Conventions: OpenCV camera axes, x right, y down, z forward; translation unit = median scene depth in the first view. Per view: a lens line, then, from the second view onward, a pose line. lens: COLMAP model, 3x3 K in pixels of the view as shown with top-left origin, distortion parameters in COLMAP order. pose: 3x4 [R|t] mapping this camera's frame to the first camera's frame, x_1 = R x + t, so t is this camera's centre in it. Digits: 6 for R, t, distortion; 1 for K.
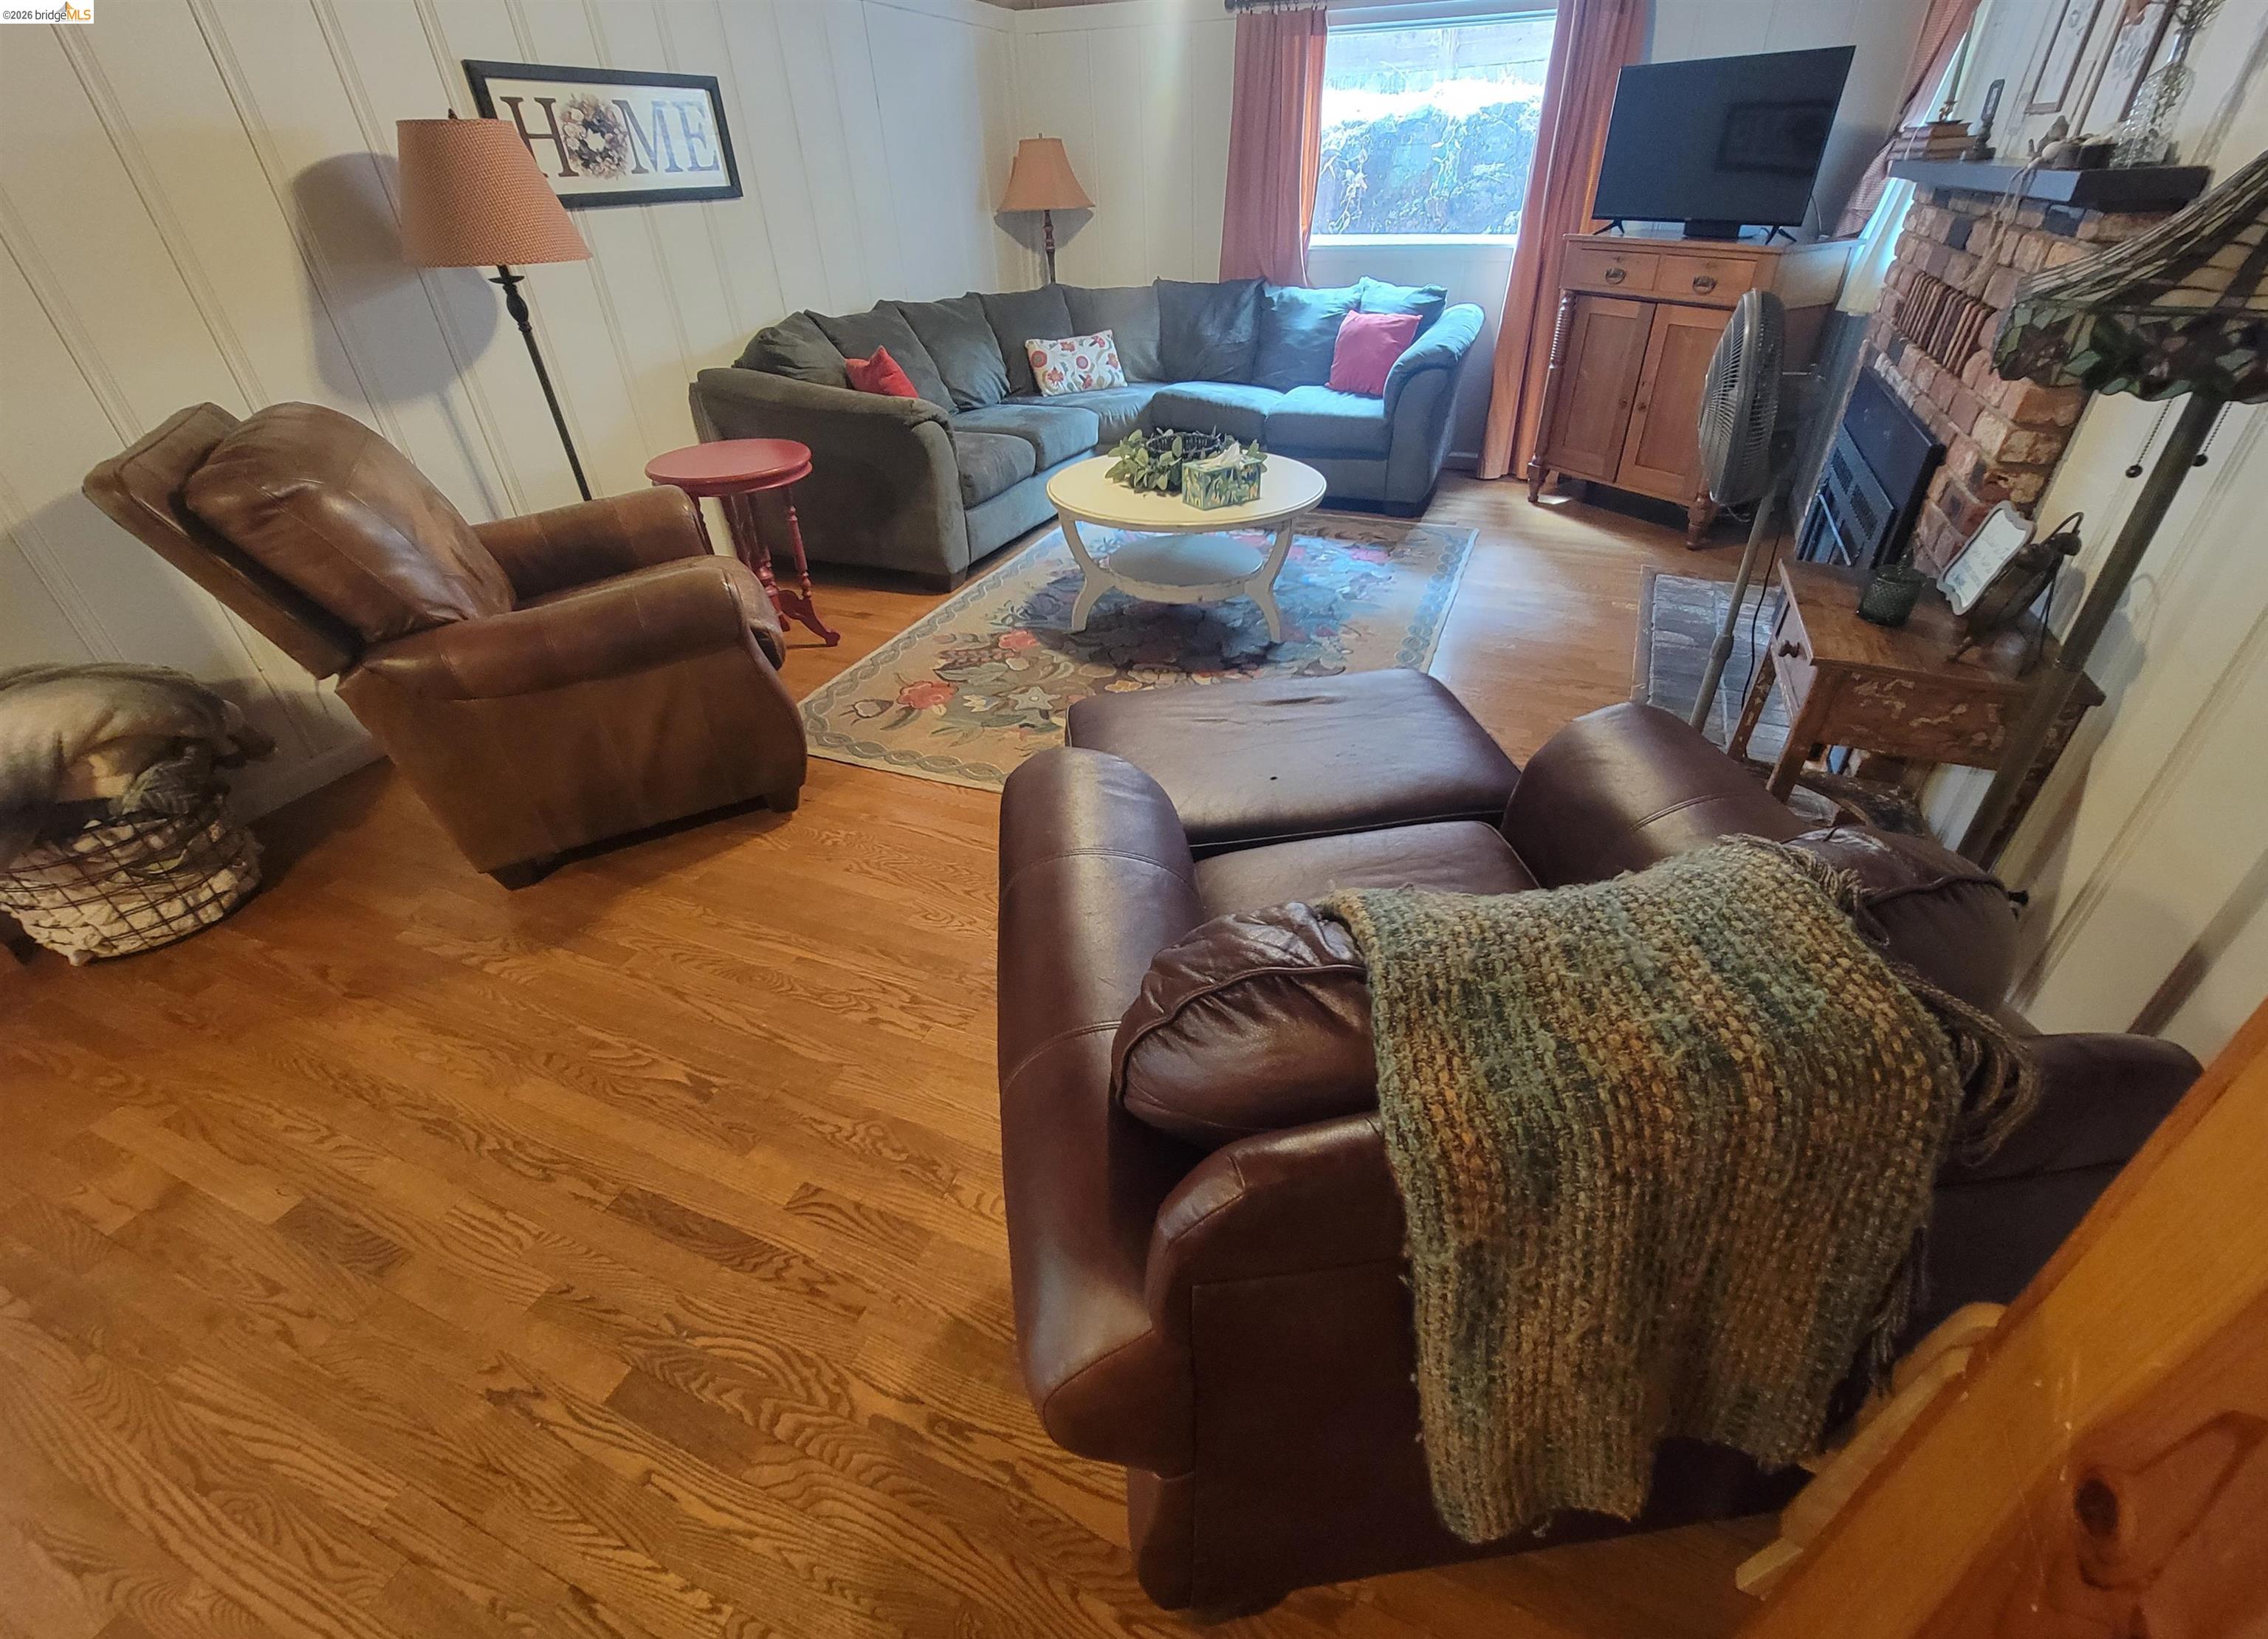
lens RADIAL K [[963.7, 0, 1143.5], [0, 963.7, 827.2], [0, 0, 1]] dist [-0.001337, 0.000036]
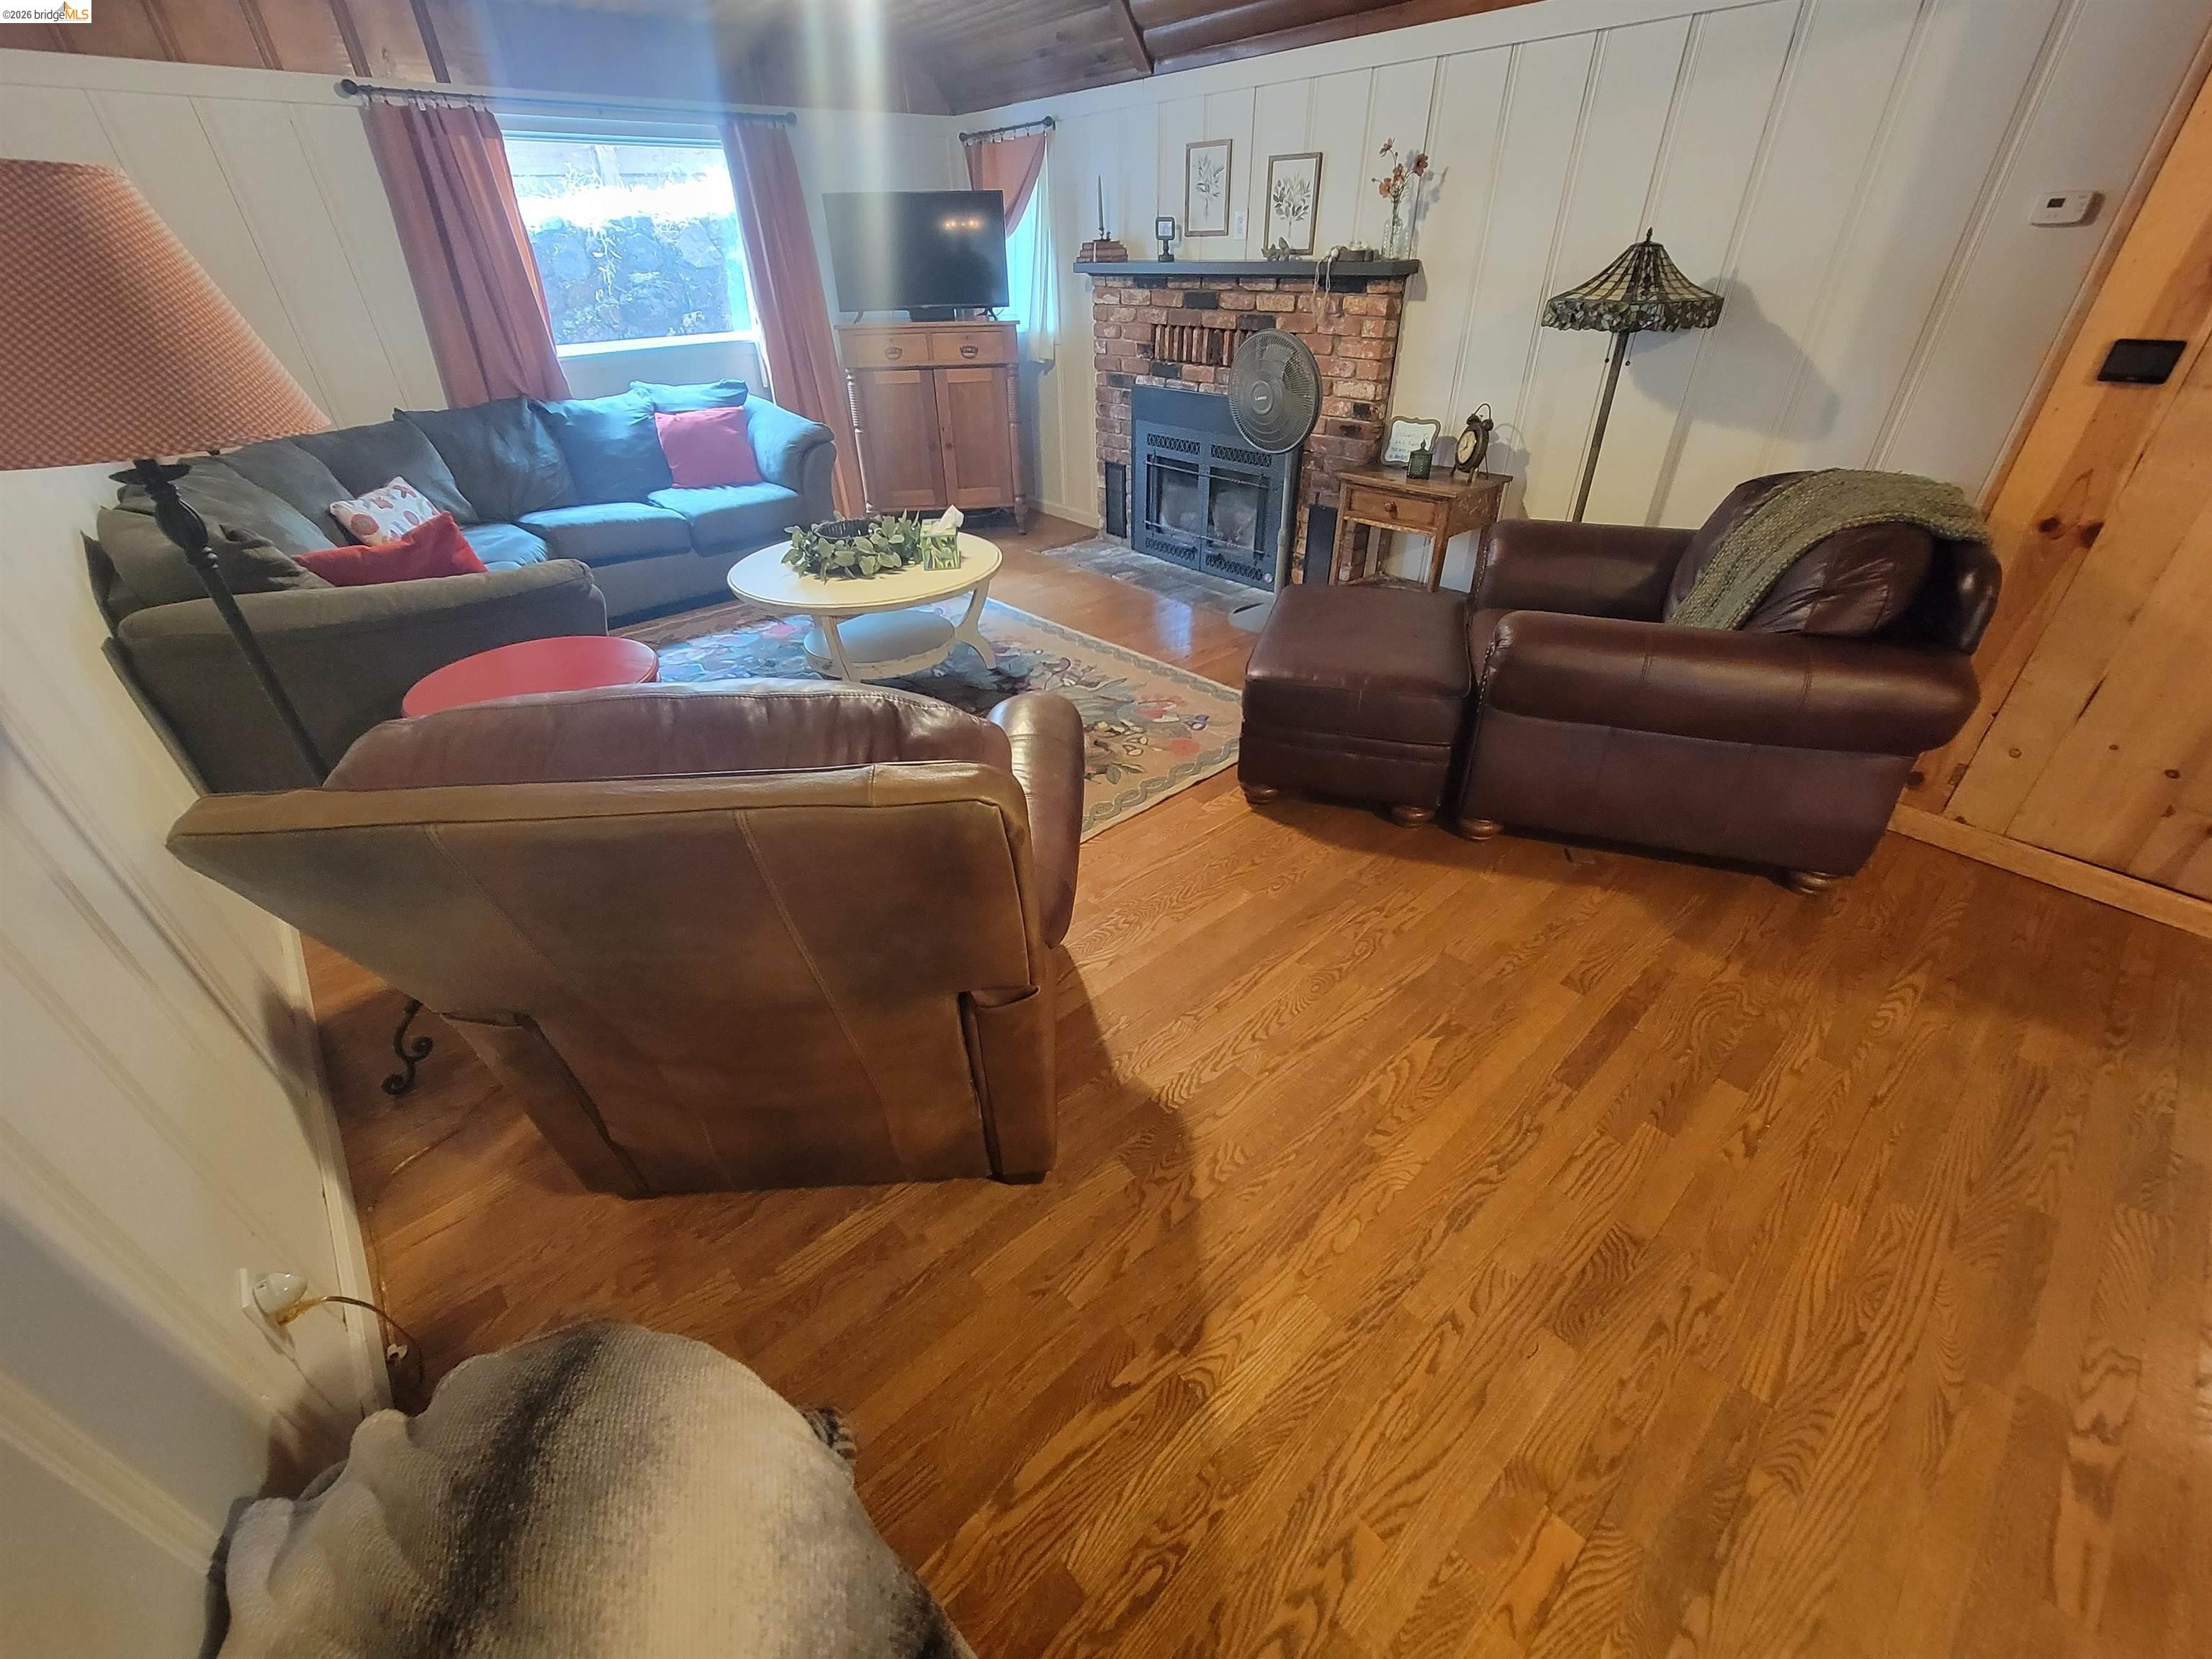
lens RADIAL K [[900.6, 0, 1103.0], [0, 900.6, 828.9], [0, 0, 1]] dist [-0.001564, 0.000689]
pose [[0.432485, -0.477866, 0.764592, -0.757298], [0.520953, 0.824566, 0.220677, -0.213333], [-0.735911, 0.302877, 0.605558, 0.327970]]
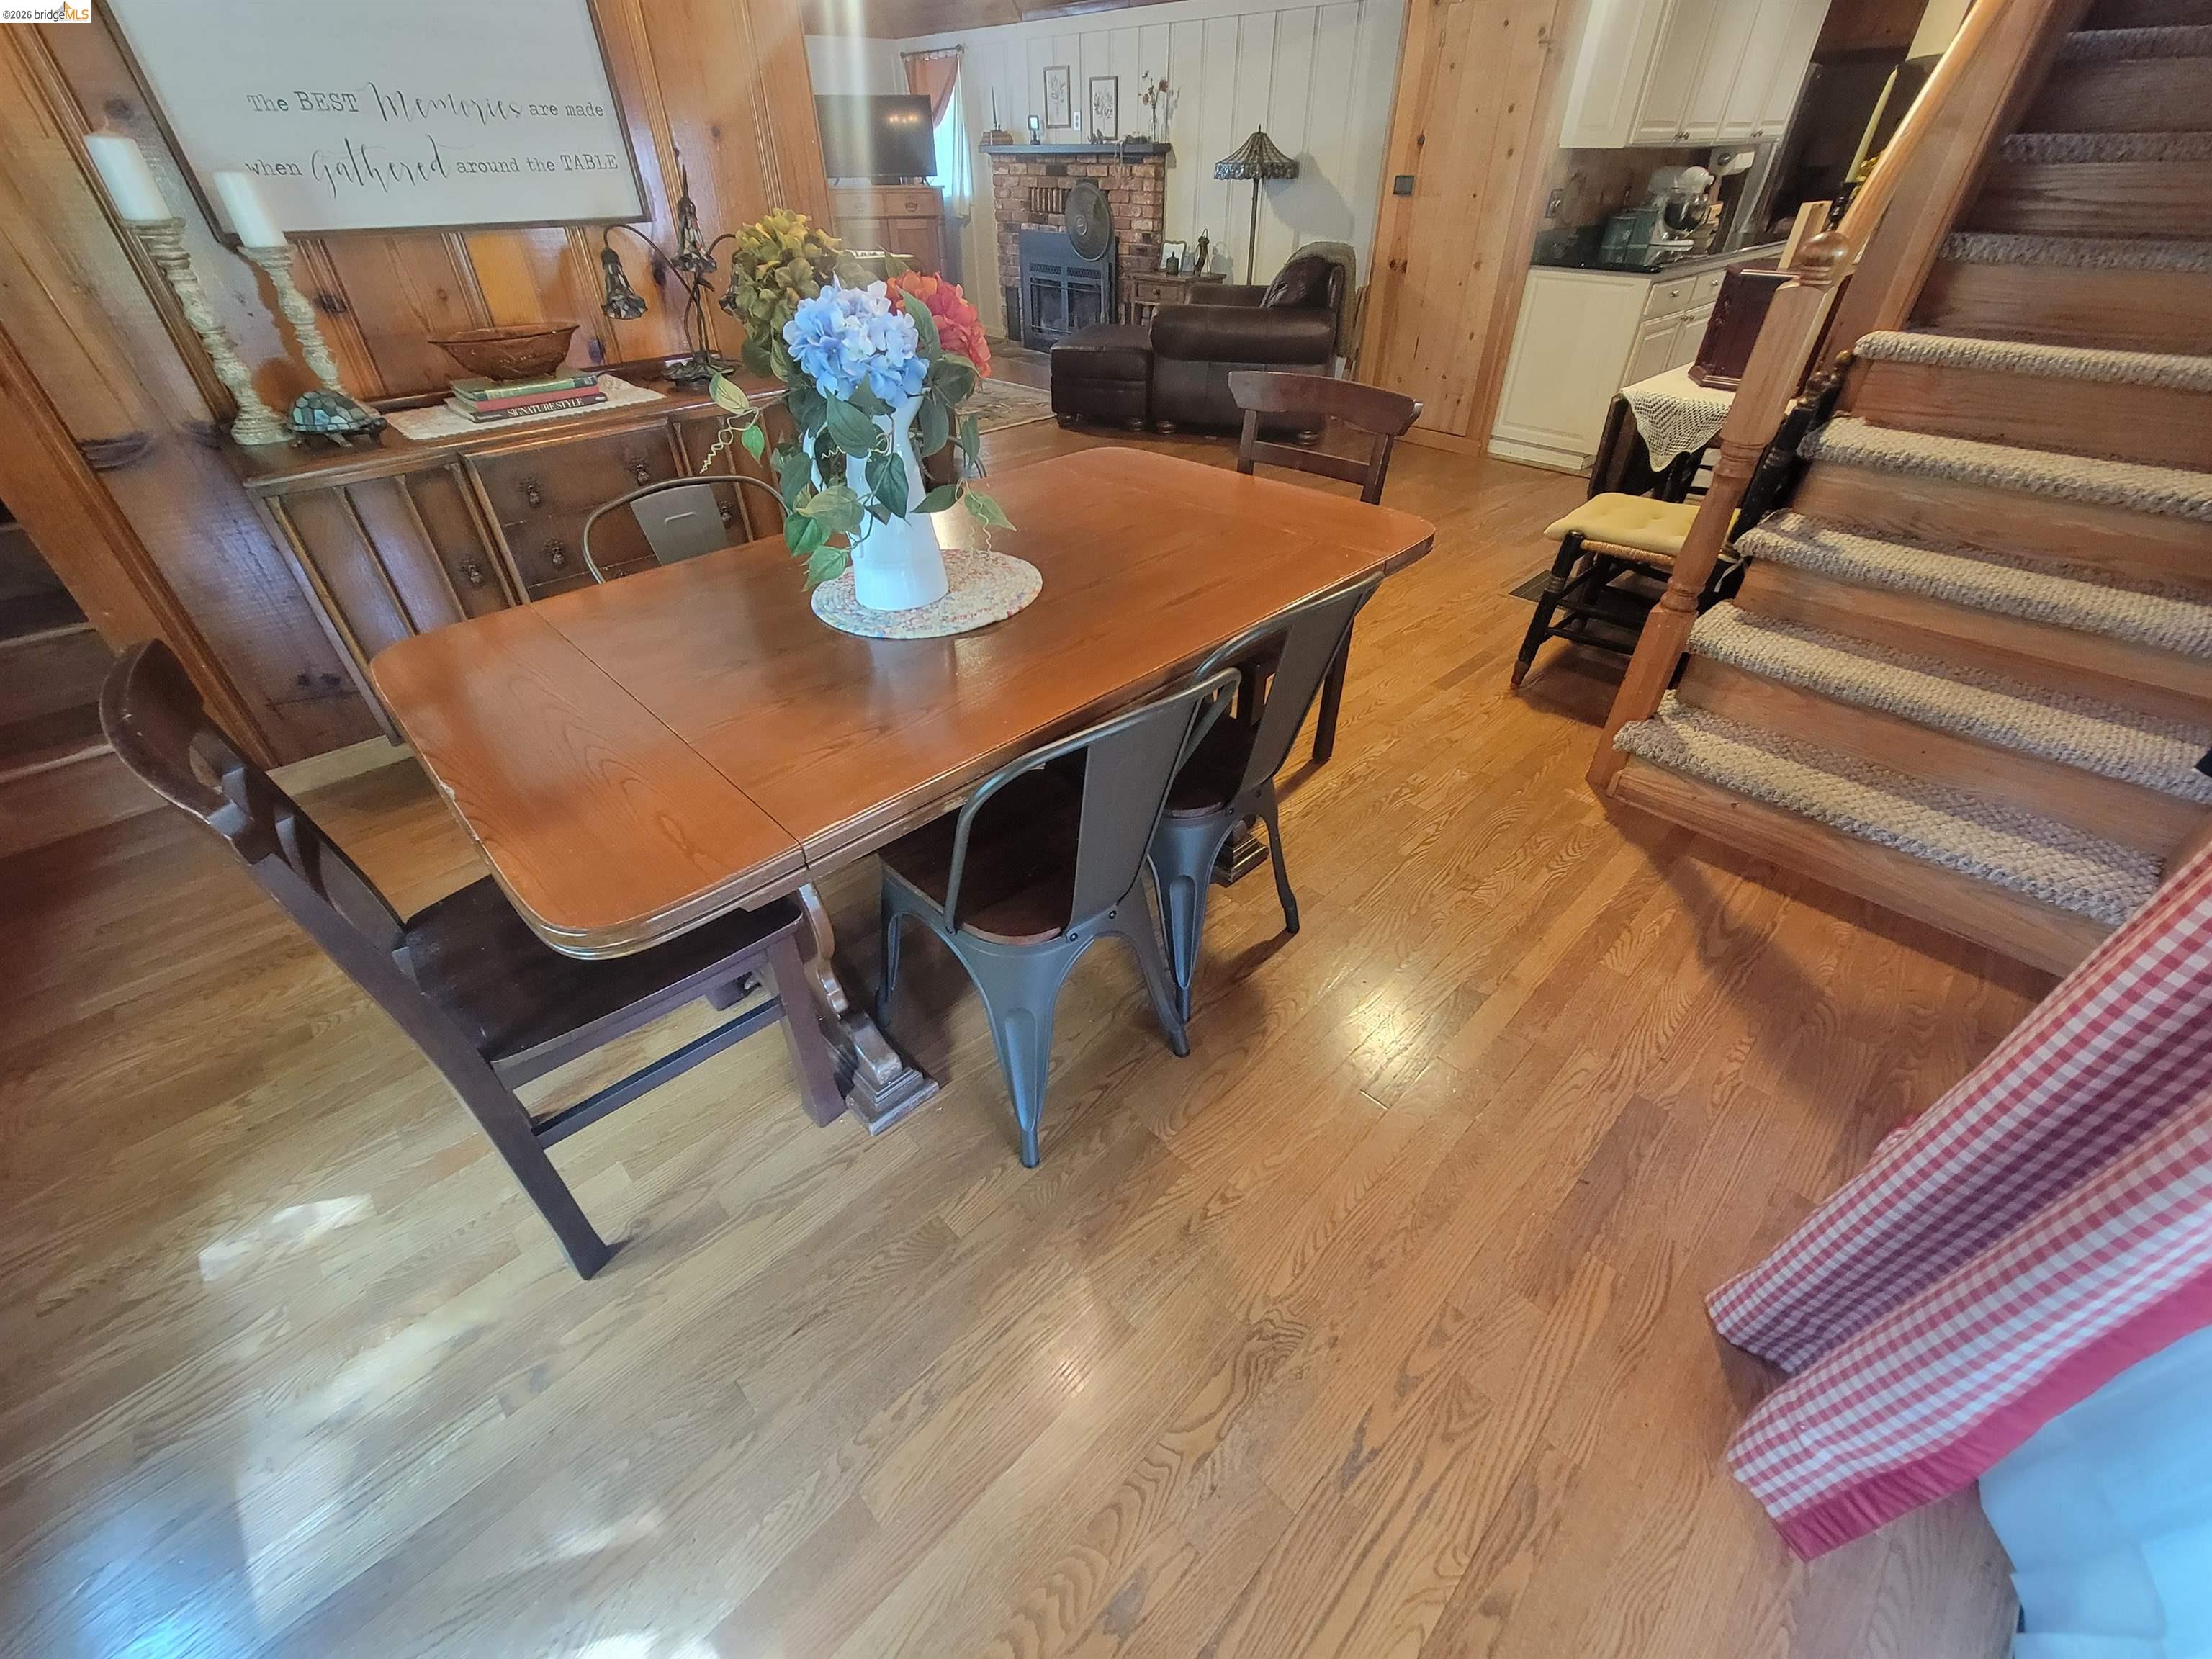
lens RADIAL K [[900.6, 0, 1104.6], [0, 900.6, 824.6], [0, 0, 1]] dist [-0.001564, 0.000689]
pose [[0.390105, -0.537928, 0.747296, -1.674169], [0.523669, 0.797176, 0.300467, 0.161984], [-0.757356, 0.274122, 0.592679, -0.129531]]
